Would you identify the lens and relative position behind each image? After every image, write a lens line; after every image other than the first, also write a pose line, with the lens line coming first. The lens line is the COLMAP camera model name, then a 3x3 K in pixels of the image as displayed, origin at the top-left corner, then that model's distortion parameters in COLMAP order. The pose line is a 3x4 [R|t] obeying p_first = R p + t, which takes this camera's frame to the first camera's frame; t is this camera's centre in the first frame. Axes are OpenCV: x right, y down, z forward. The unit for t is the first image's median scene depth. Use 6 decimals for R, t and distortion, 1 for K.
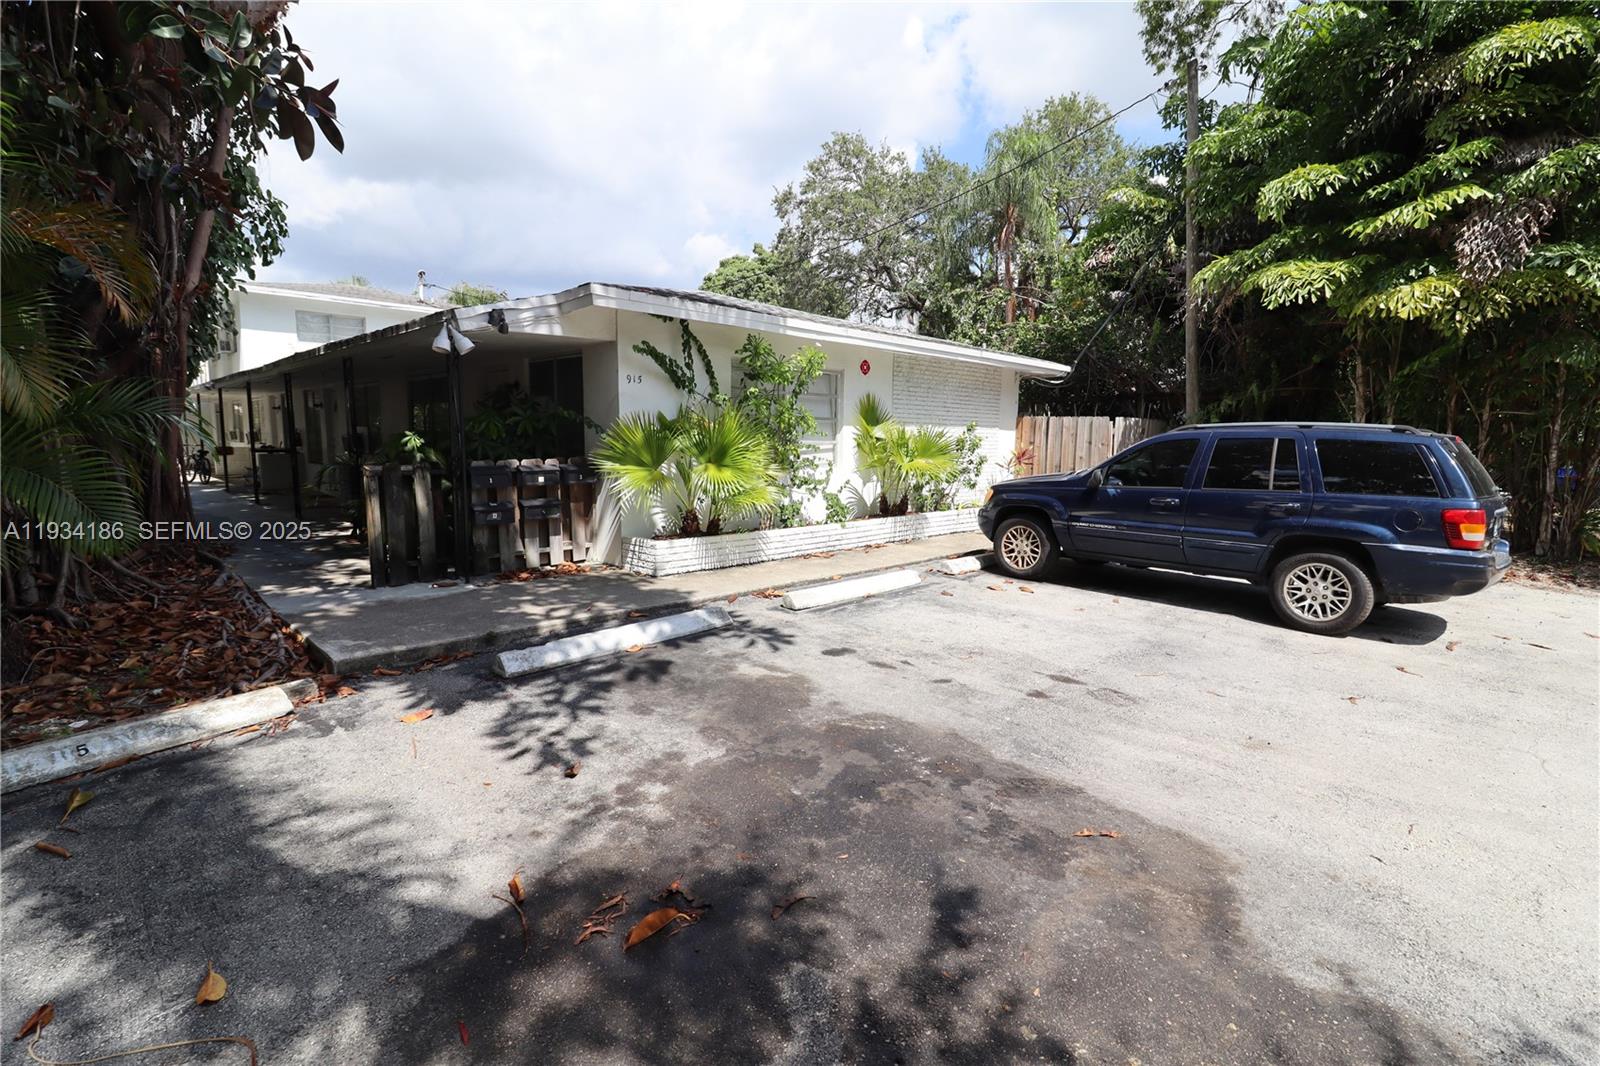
lens RADIAL K [[744.4, 0, 805.0], [0, 744.4, 534.2], [0, 0, 1]] dist [-0.010077, -0.000614]
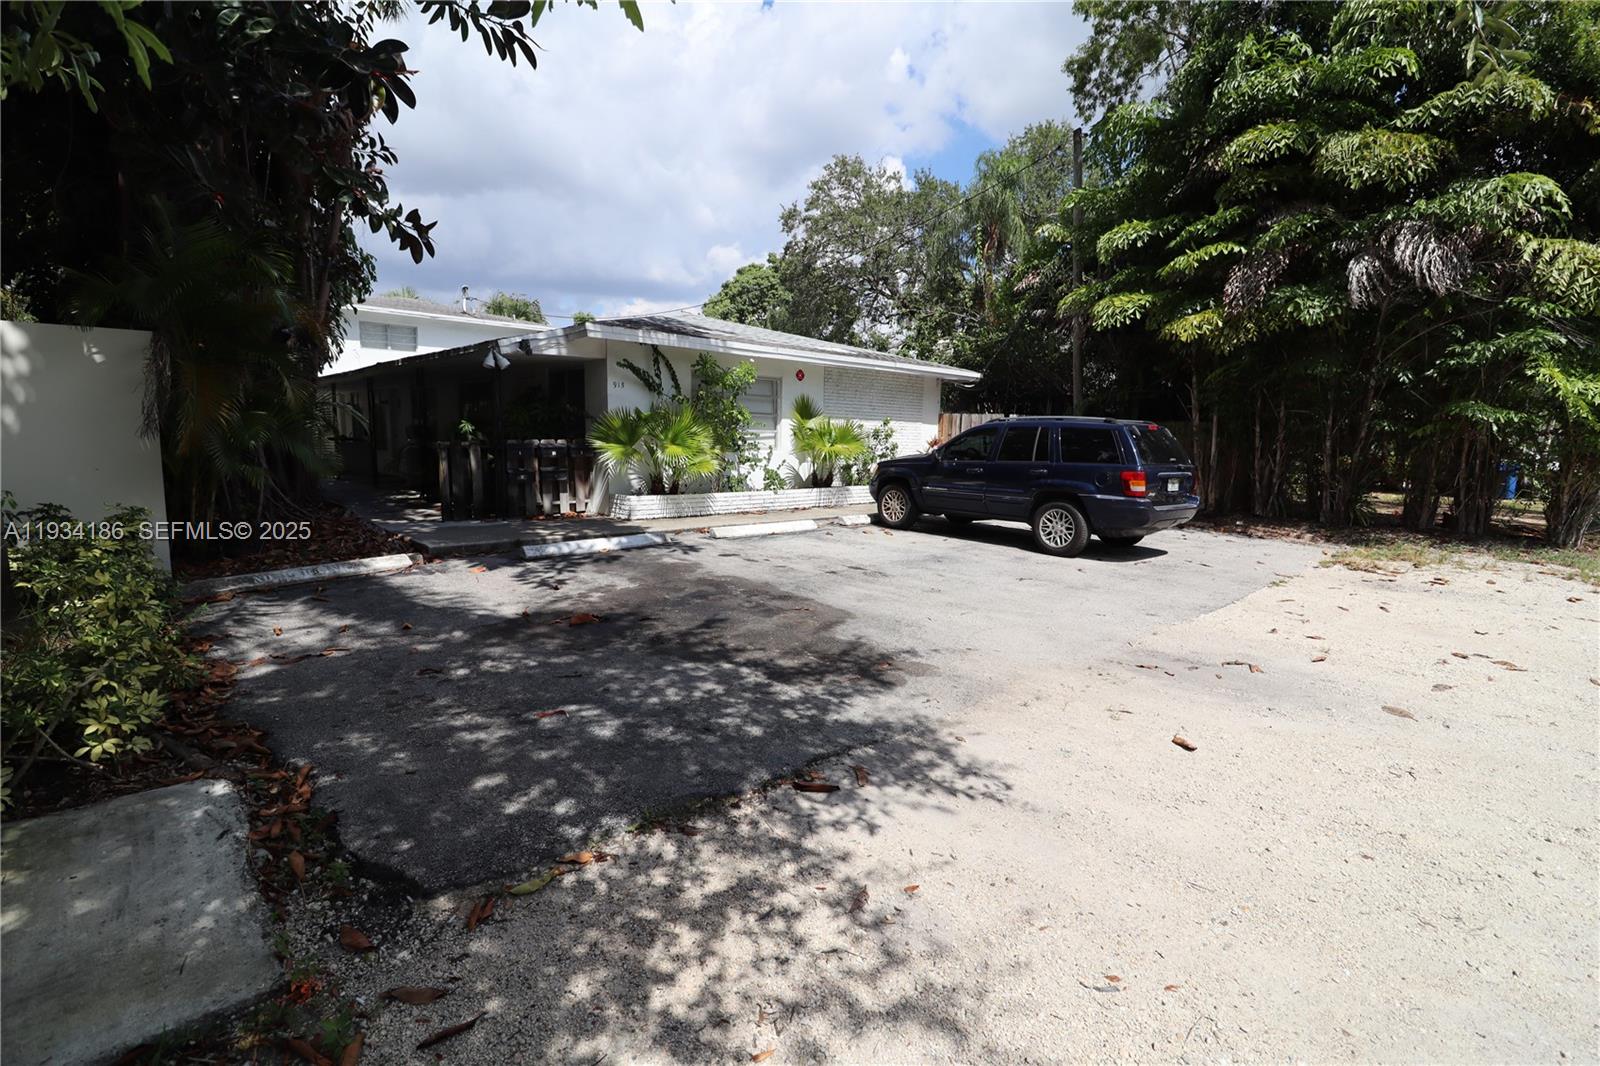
lens RADIAL K [[734.5, 0, 803.2], [0, 734.5, 528.6], [0, 0, 1]] dist [-0.005772, -0.000245]
pose [[0.999344, 0.010562, -0.034650, 0.168565], [-0.010691, 0.999937, -0.003560, 0.067090], [0.034610, 0.003928, 0.999393, -0.383546]]
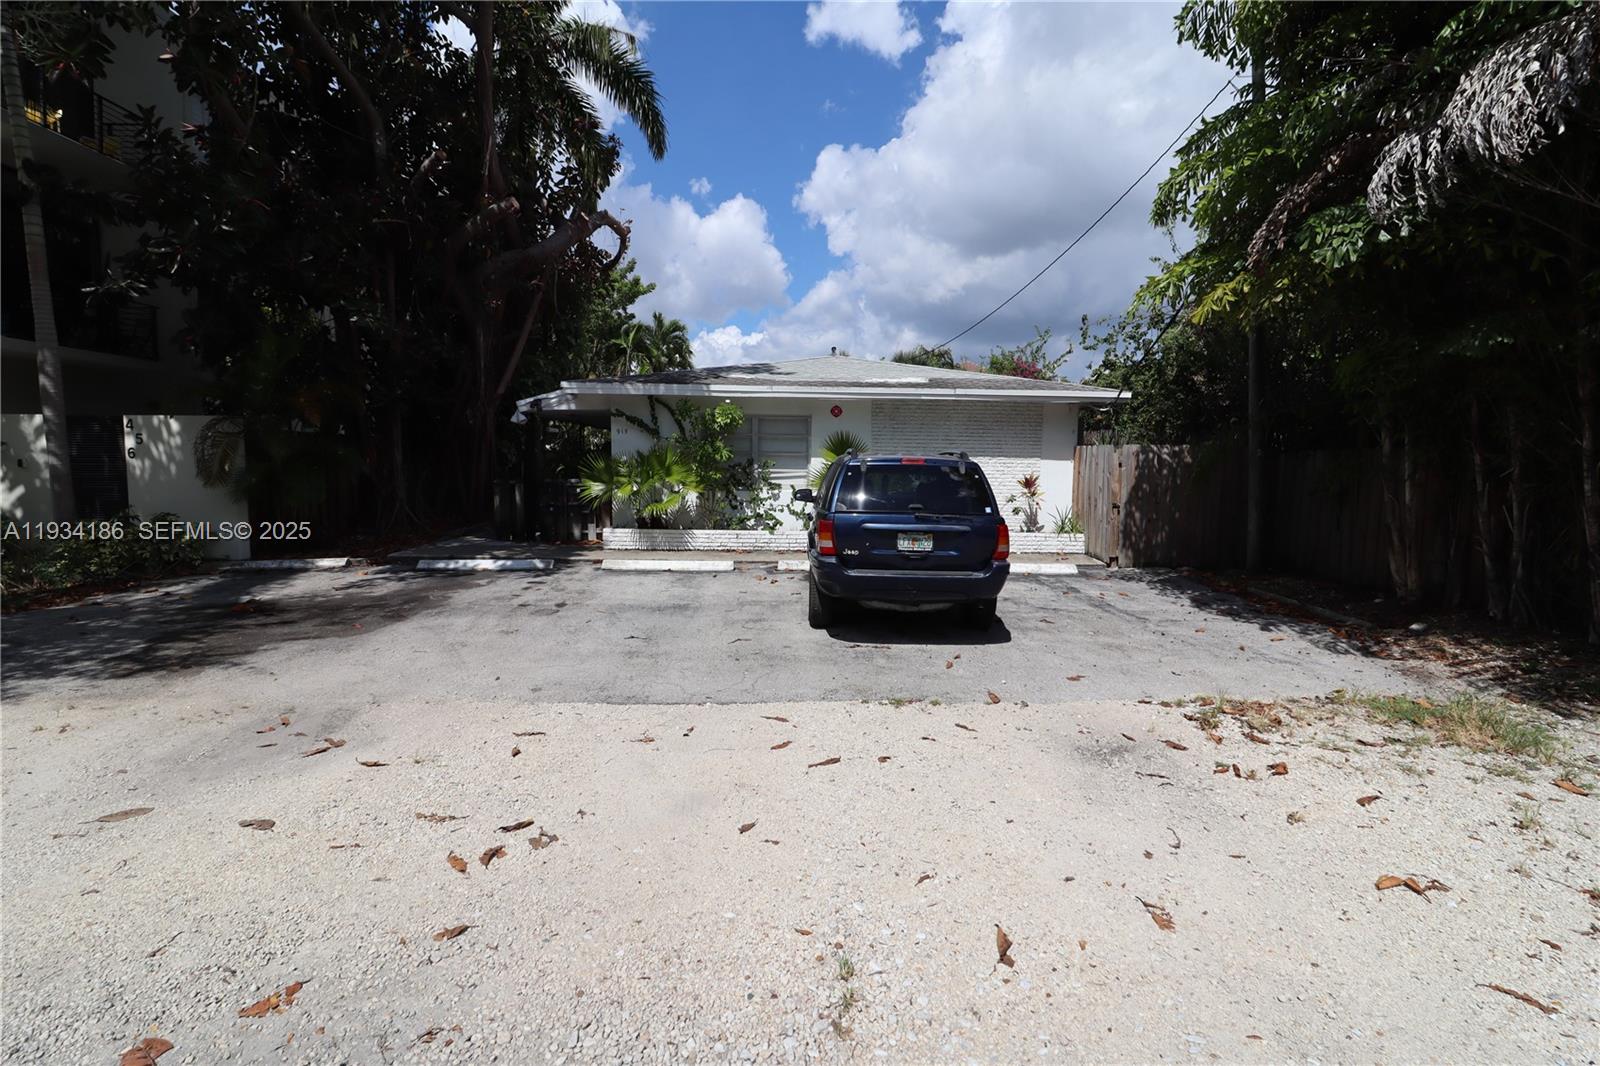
lens RADIAL K [[734.5, 0, 803.2], [0, 734.5, 528.6], [0, 0, 1]] dist [-0.005772, -0.000245]
pose [[0.741995, 0.051928, -0.668392, 1.098053], [-0.085840, 0.996148, -0.017901, 0.001223], [0.664888, 0.070657, 0.743594, 0.066229]]
